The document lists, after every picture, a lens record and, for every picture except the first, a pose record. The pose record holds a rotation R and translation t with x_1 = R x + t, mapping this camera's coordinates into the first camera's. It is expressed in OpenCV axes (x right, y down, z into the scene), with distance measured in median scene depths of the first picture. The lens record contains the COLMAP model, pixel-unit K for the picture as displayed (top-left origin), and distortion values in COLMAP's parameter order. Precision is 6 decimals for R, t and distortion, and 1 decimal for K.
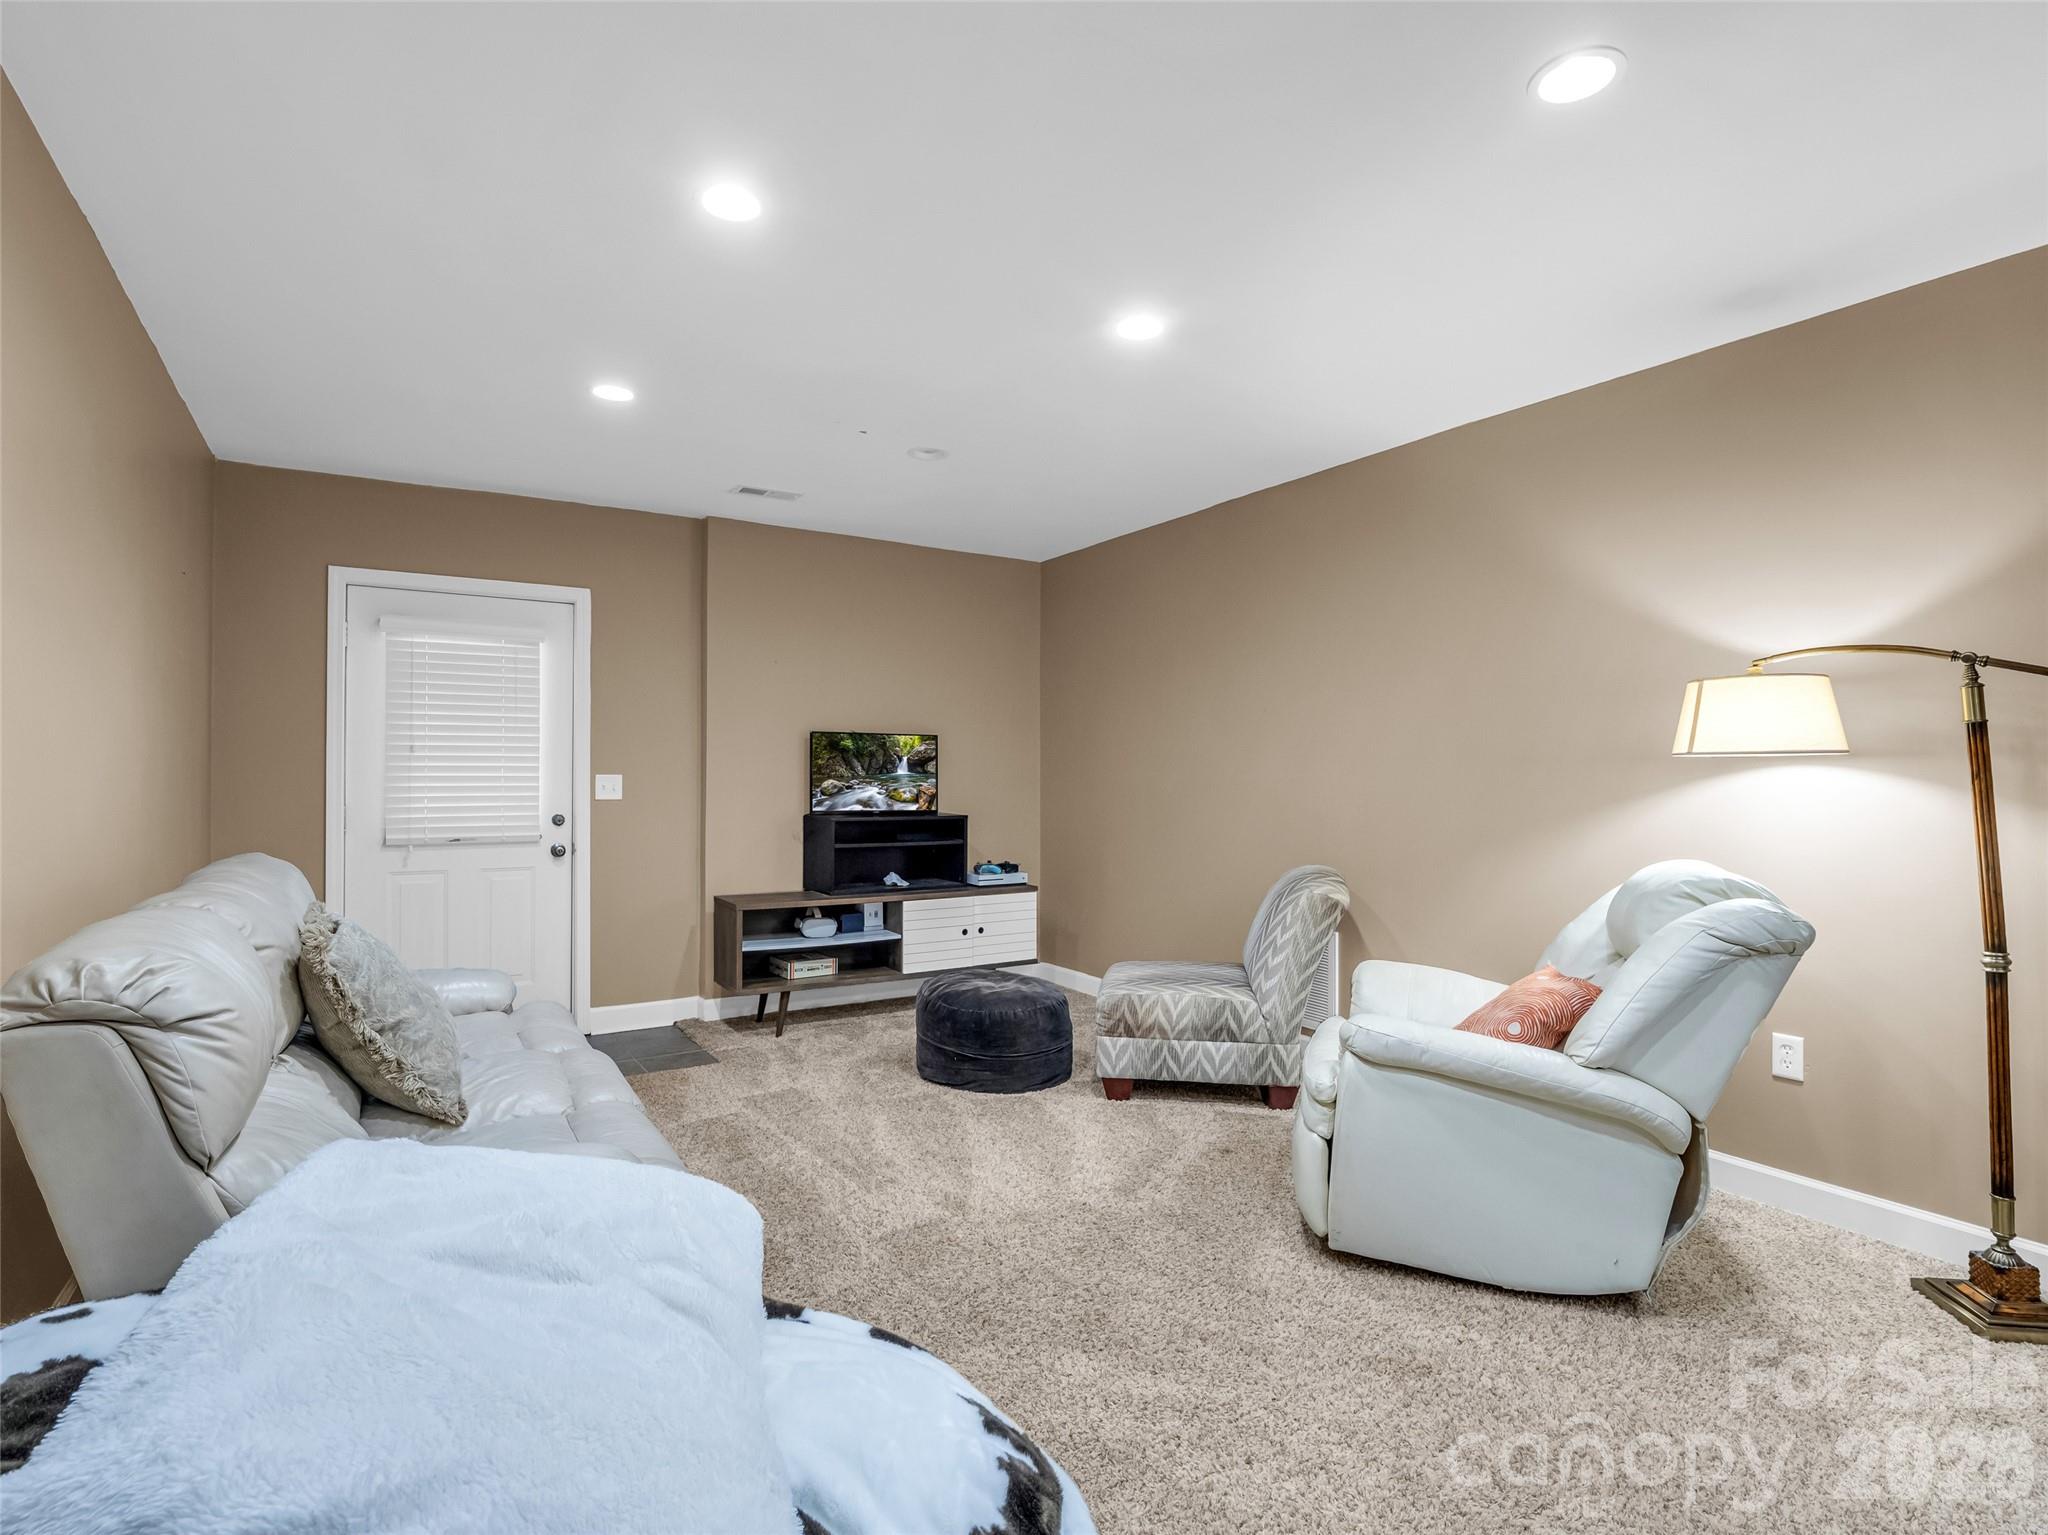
lens RADIAL K [[1000.5, 0, 1024.0], [0, 1000.5, 767.5], [0, 0, 1]] dist [-0.017647, 0.000005]
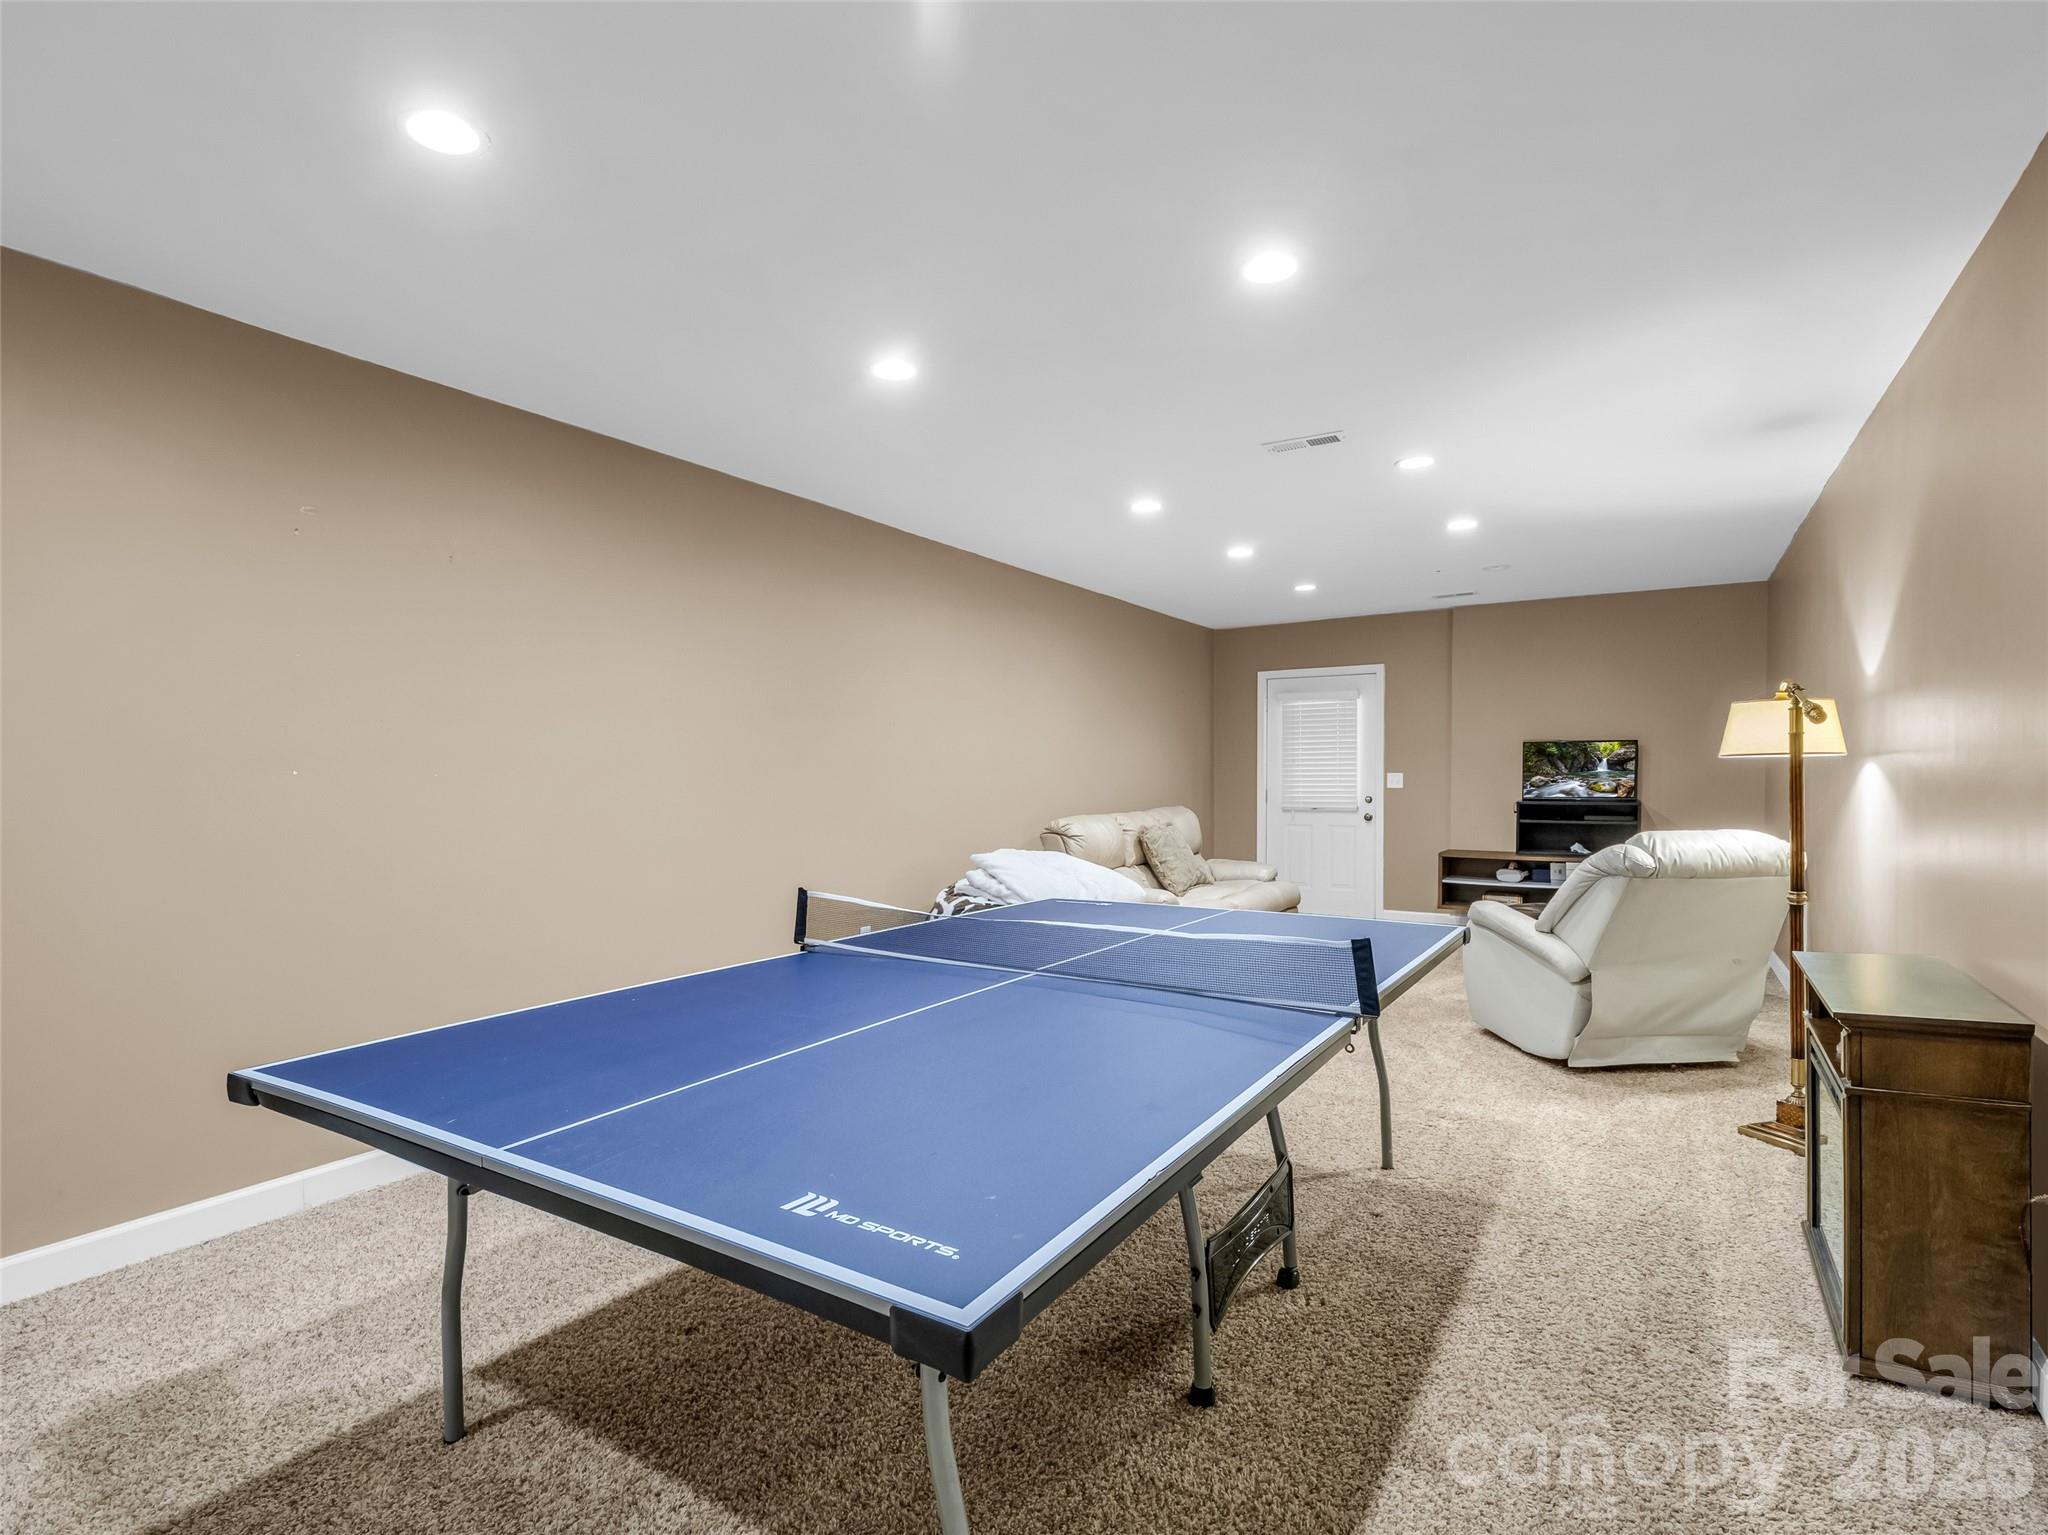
lens RADIAL K [[1000.5, 0, 1024.0], [0, 1000.5, 767.5], [0, 0, 1]] dist [-0.017647, 0.000005]
pose [[0.461187, -0.006311, -0.887280, 0.729027], [0.019725, 0.999801, 0.003141, -0.018622], [0.887084, -0.018950, 0.461220, -0.305555]]
